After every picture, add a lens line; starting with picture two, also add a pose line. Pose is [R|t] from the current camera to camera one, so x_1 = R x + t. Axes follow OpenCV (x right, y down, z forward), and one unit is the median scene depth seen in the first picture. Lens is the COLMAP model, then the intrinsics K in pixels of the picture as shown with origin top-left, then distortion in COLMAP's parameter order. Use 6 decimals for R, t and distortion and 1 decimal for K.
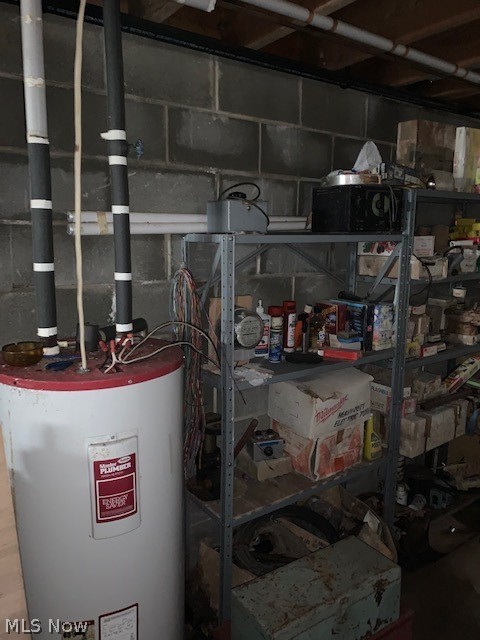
lens RADIAL K [[483.6, 0, 240.0], [0, 483.6, 317.6], [0, 0, 1]] dist [0.036099, -0.041445]
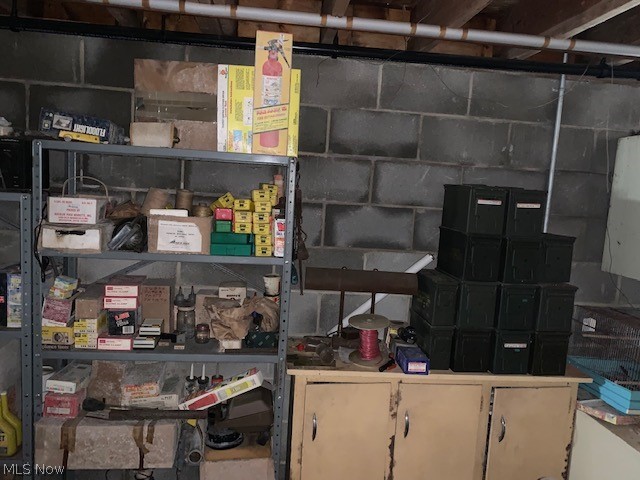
lens RADIAL K [[483.6, 0, 319.2], [0, 483.6, 241.5], [0, 0, 1]] dist [0.036099, -0.041445]
pose [[0.858666, 0.105126, -0.501639, 1.149179], [-0.142132, 0.989193, -0.035990, -0.124754], [0.492434, 0.102202, 0.864328, 0.505902]]
